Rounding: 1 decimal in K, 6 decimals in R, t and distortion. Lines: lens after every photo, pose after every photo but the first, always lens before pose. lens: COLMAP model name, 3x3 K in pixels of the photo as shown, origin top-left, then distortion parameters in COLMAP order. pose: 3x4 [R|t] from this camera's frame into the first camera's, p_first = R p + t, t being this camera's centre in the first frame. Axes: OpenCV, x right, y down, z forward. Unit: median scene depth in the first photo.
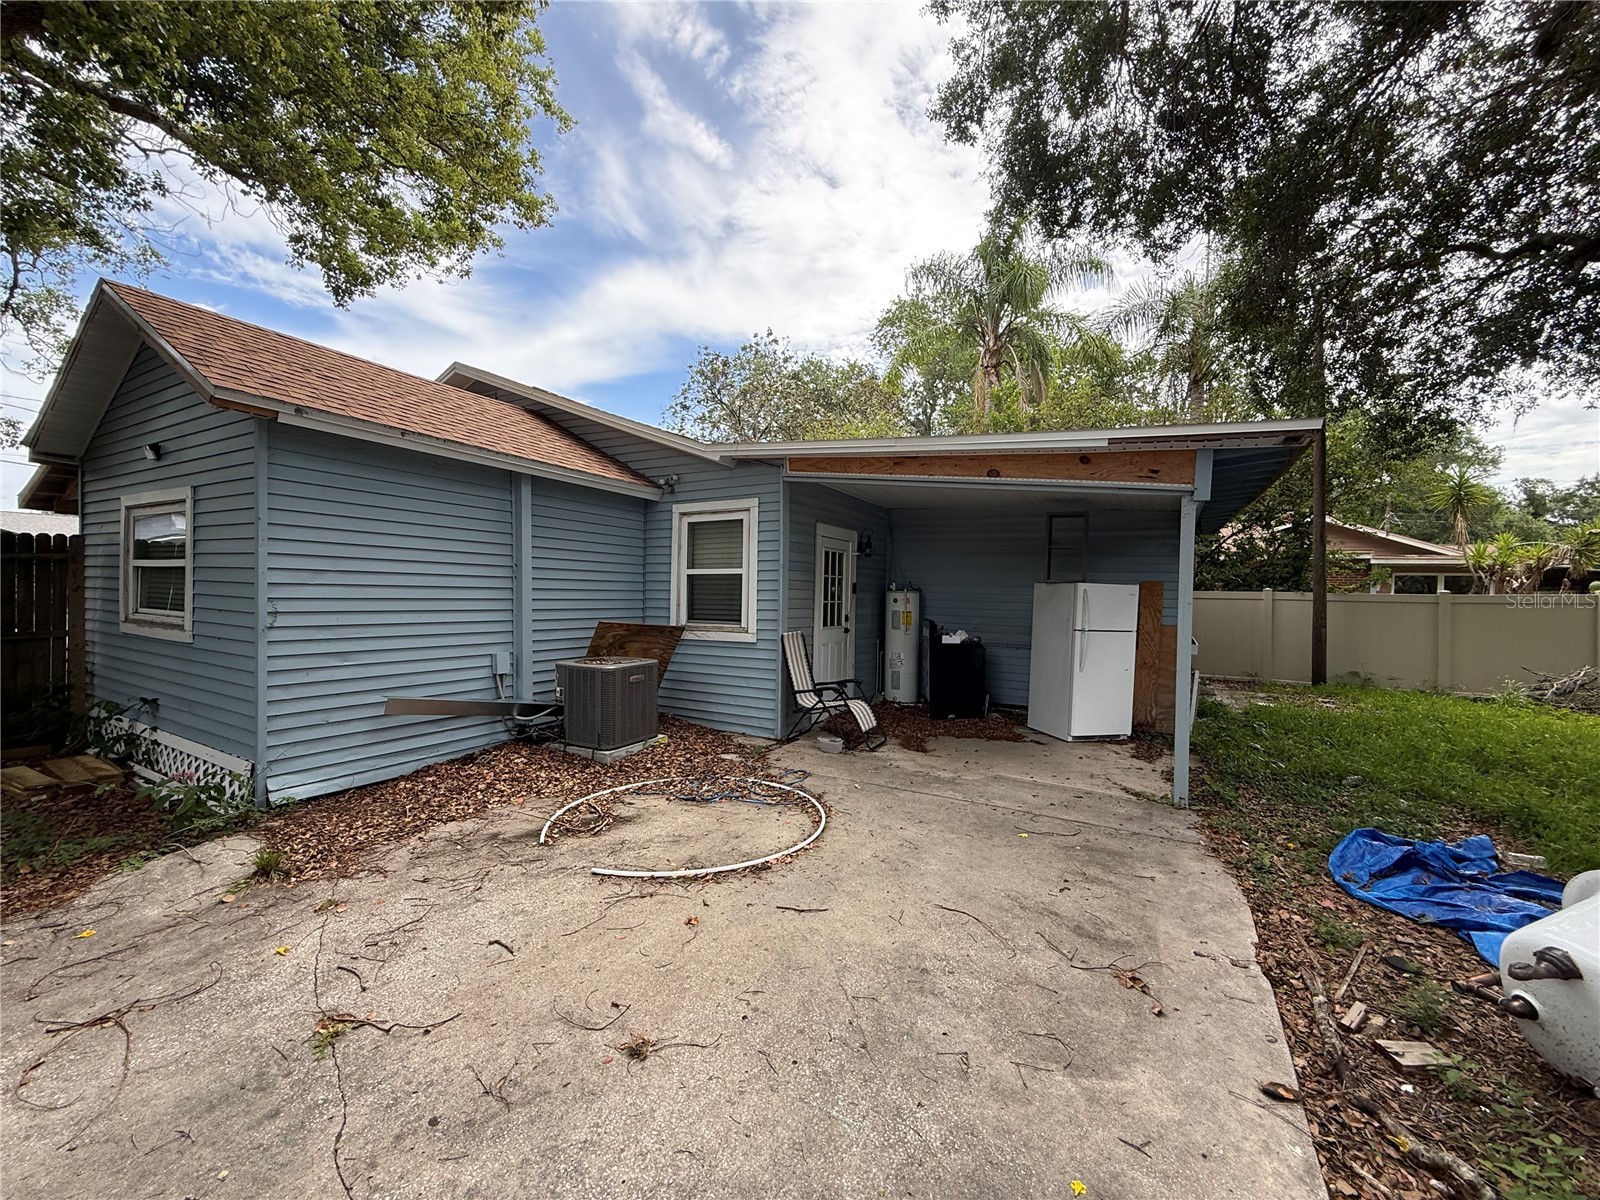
lens RADIAL K [[632.4, 0, 796.2], [0, 632.4, 602.1], [0, 0, 1]] dist [-0.000616, 0.000251]
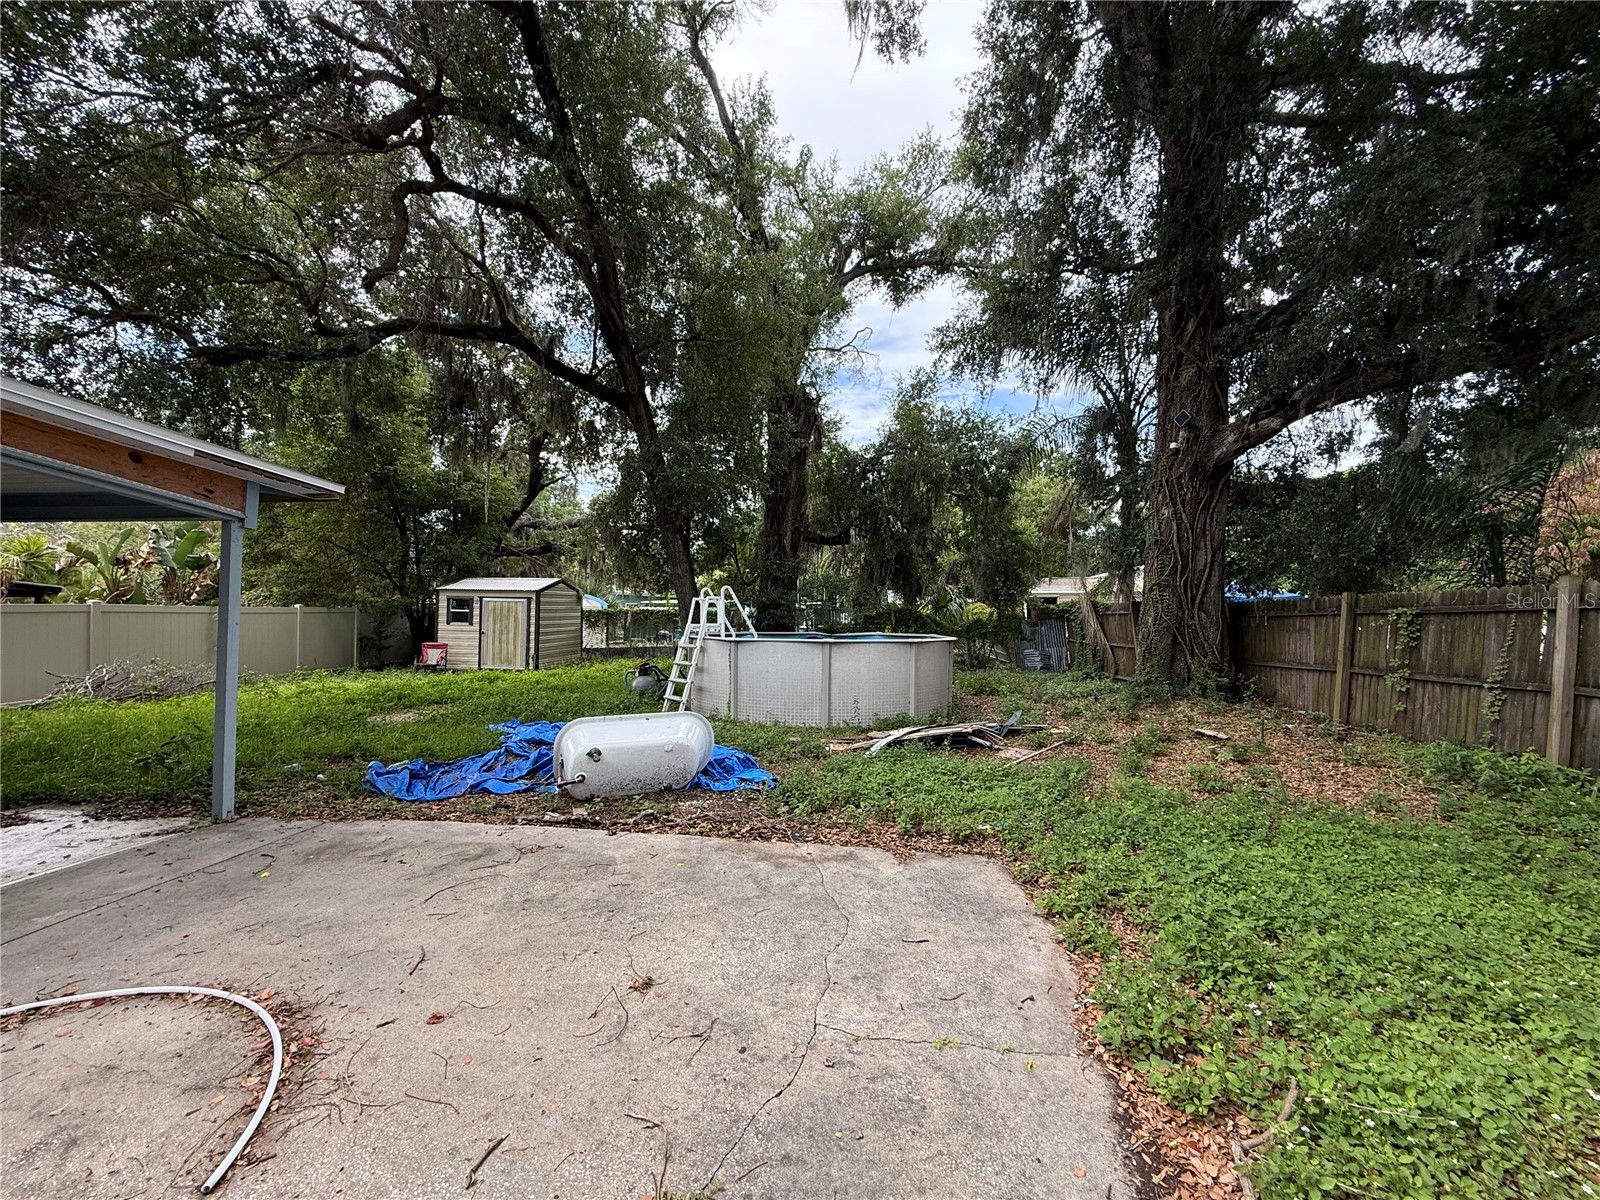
lens RADIAL K [[632.4, 0, 796.2], [0, 632.4, 602.1], [0, 0, 1]] dist [-0.000616, 0.000251]
pose [[-0.399965, -0.000035, 0.916531, -0.813197], [-0.001623, 0.999998, -0.000670, -0.039388], [-0.916529, -0.001755, -0.399964, 0.642063]]
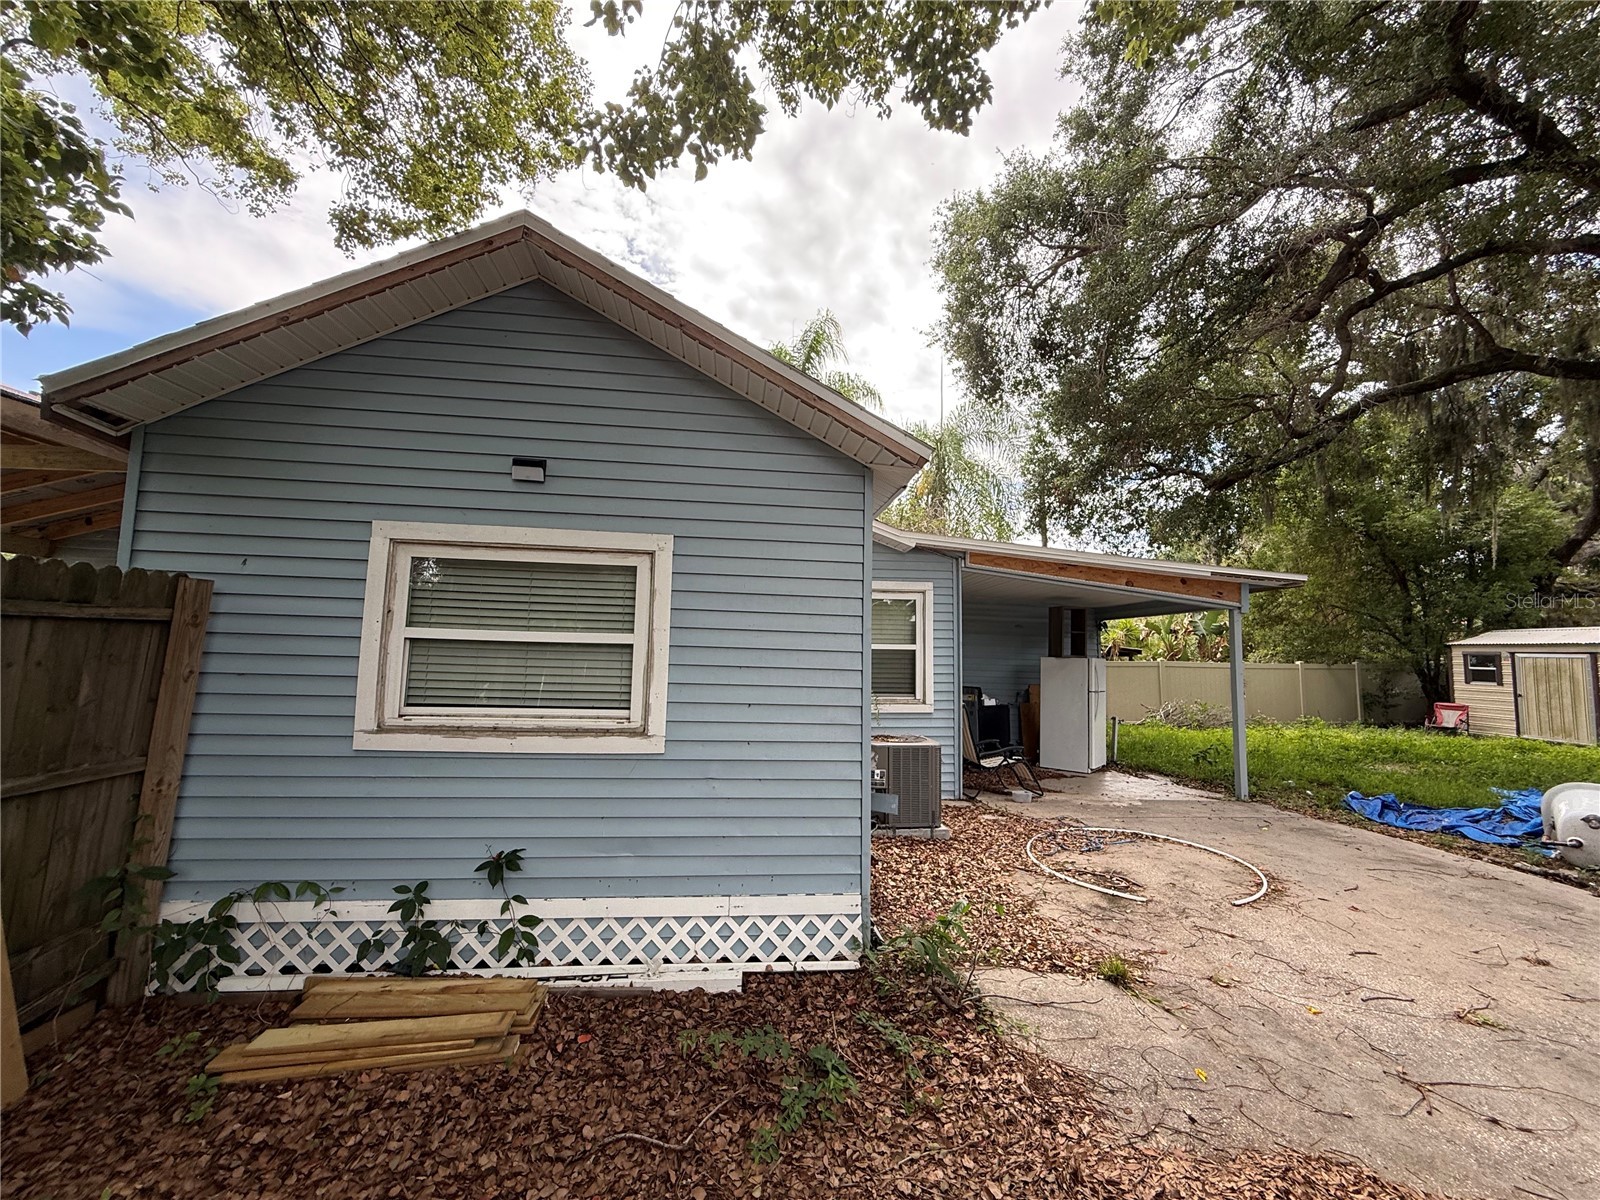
lens RADIAL K [[632.4, 0, 796.2], [0, 632.4, 602.1], [0, 0, 1]] dist [-0.000616, 0.000251]
pose [[0.806687, 0.051029, 0.588772, -1.480474], [0.003313, 0.995859, -0.090850, -0.045342], [-0.590970, 0.075238, 0.803177, 0.389319]]
